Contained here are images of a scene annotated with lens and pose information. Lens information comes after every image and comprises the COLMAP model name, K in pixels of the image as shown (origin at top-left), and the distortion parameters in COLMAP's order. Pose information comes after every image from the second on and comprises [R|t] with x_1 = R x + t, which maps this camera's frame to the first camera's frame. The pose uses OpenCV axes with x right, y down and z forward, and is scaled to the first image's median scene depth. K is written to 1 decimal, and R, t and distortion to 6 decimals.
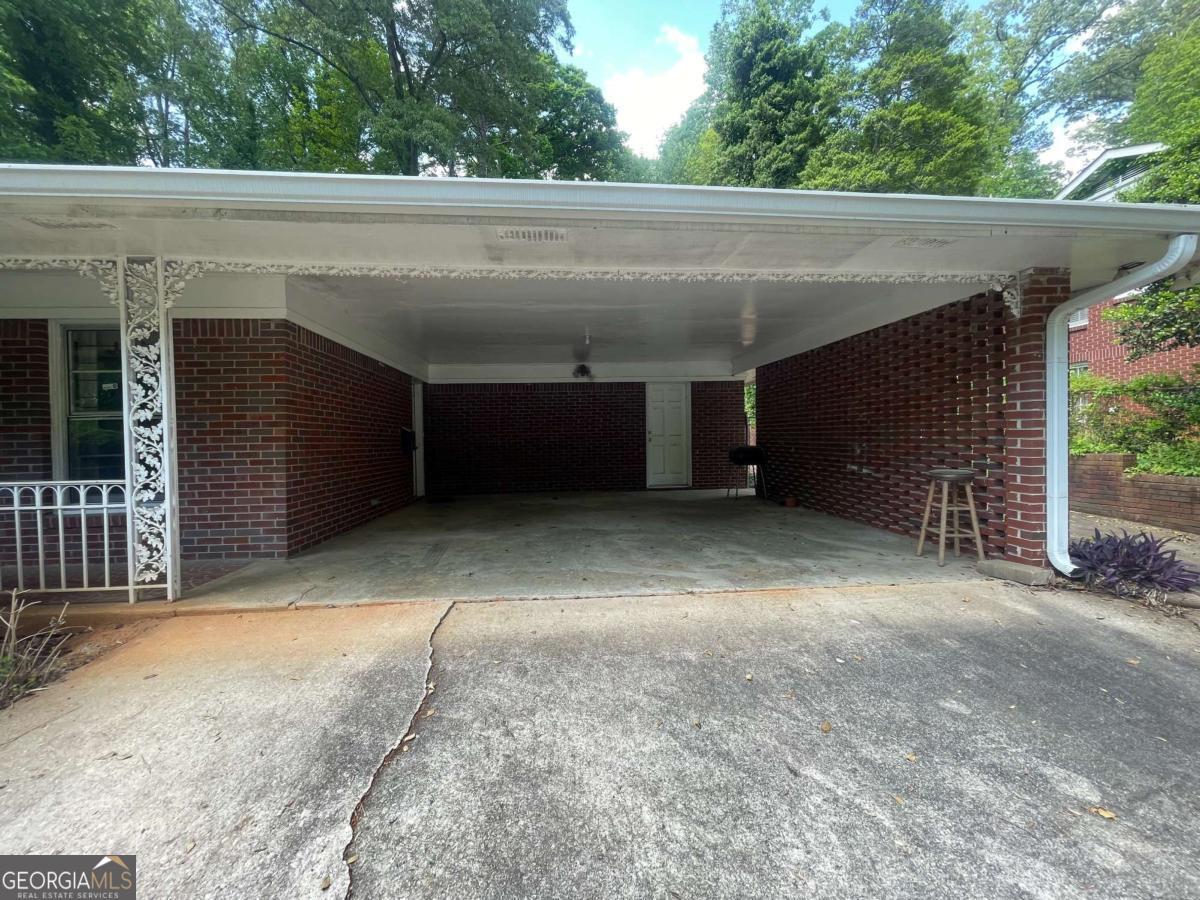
lens RADIAL K [[482.9, 0, 595.5], [0, 482.9, 449.4], [0, 0, 1]] dist [-0.003241, 0.000102]
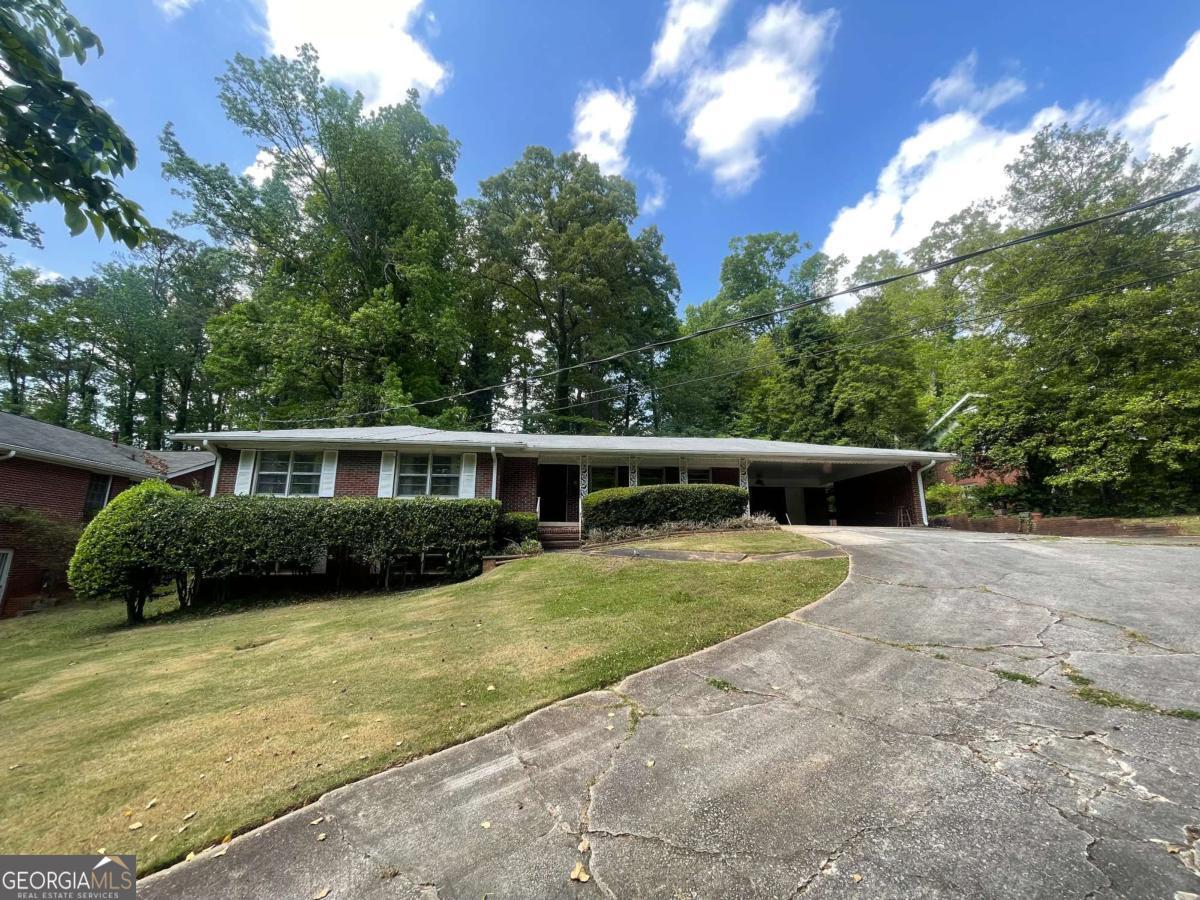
lens RADIAL K [[482.9, 0, 605.5], [0, 482.9, 447.3], [0, 0, 1]] dist [-0.003241, 0.000102]
pose [[0.999773, 0.020558, 0.005643, -0.602618], [-0.018611, 0.970770, -0.239290, 0.192604], [-0.010397, 0.239130, 0.970932, -1.018214]]
